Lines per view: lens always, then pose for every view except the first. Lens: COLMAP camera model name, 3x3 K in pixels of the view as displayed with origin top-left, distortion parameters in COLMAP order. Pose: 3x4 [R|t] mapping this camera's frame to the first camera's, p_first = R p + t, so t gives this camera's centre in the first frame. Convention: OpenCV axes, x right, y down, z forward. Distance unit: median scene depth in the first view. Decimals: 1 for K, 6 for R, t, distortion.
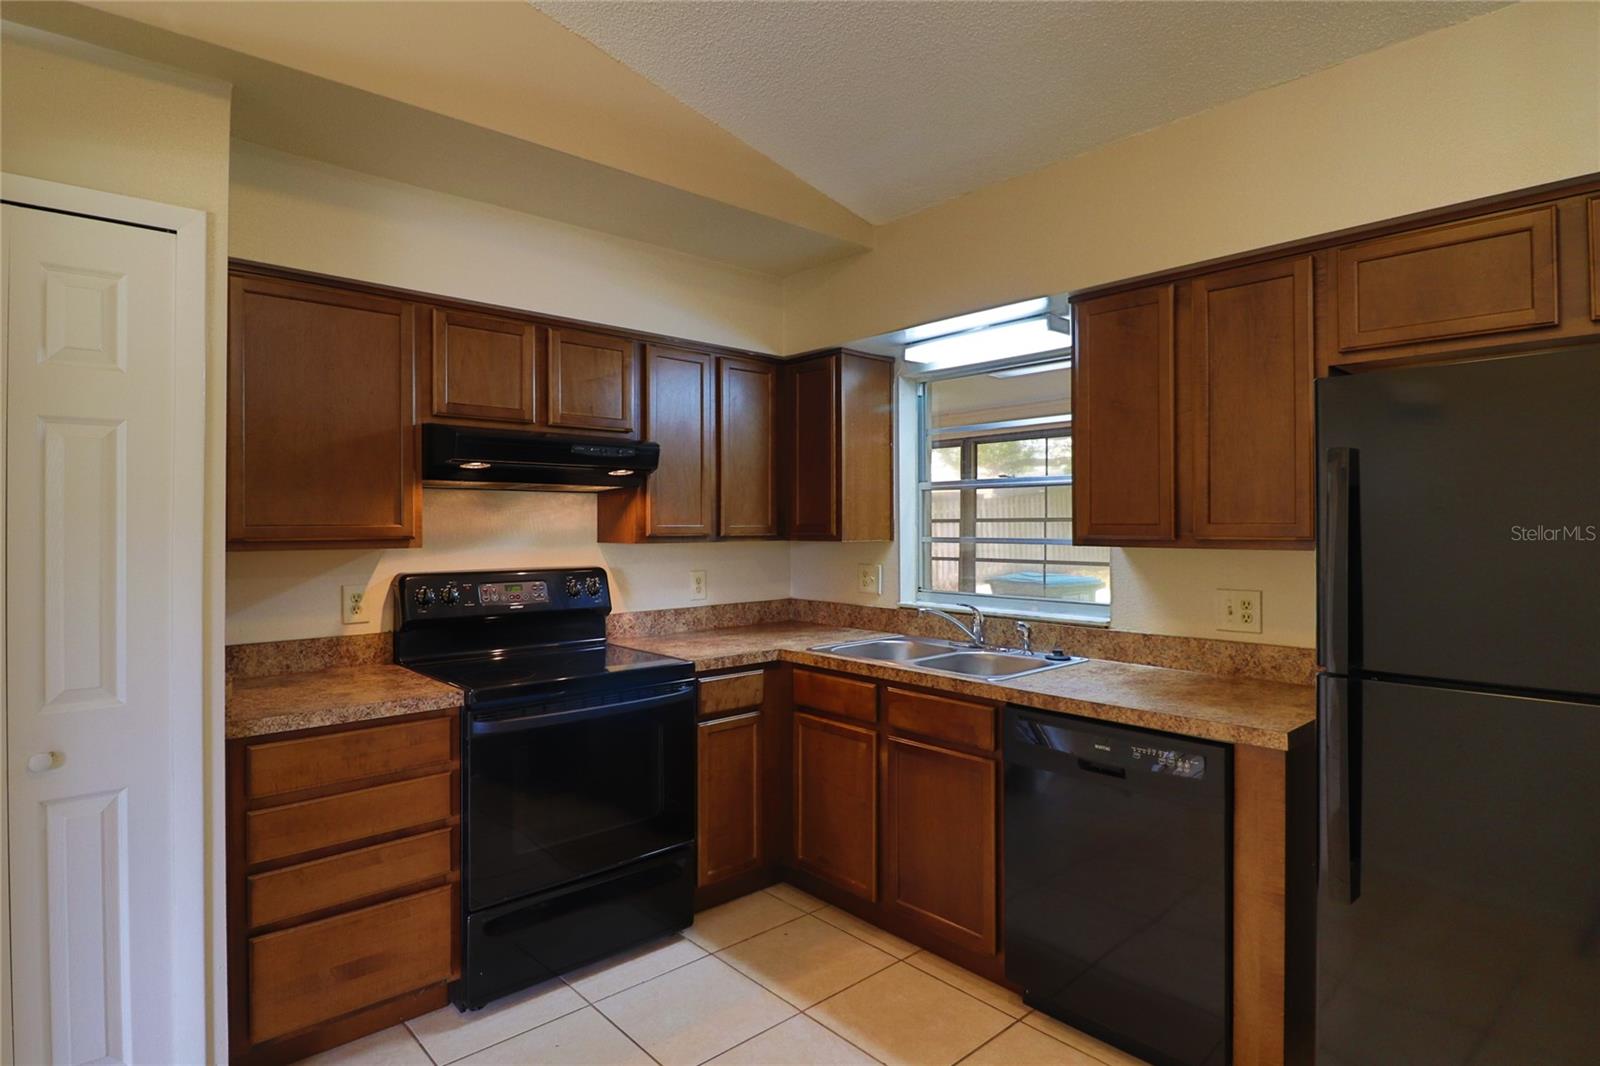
lens RADIAL K [[824.2, 0, 799.5], [0, 824.2, 529.9], [0, 0, 1]] dist [-0.007429, -0.000646]
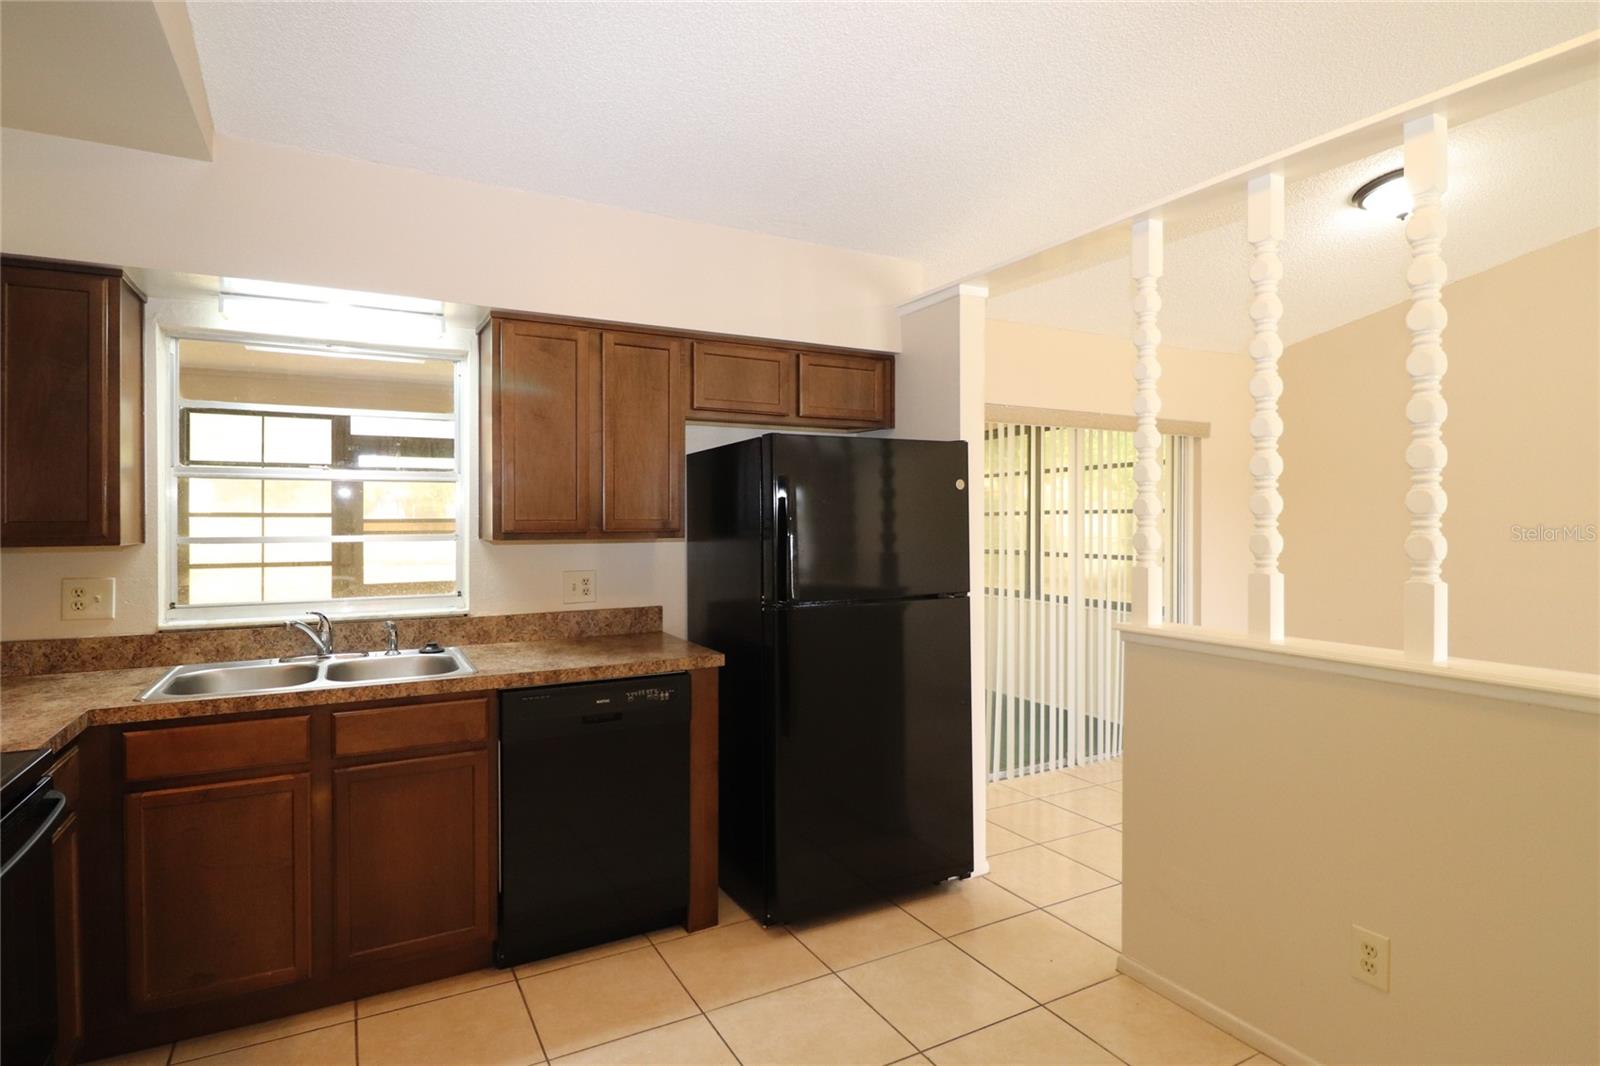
lens RADIAL K [[812.3, 0, 801.7], [0, 812.3, 523.5], [0, 0, 1]] dist [-0.005171, -0.008333]
pose [[0.243583, -0.007742, 0.969849, -0.558309], [0.007485, 0.999953, 0.006102, -0.005782], [-0.969851, 0.005773, 0.243630, 0.312169]]
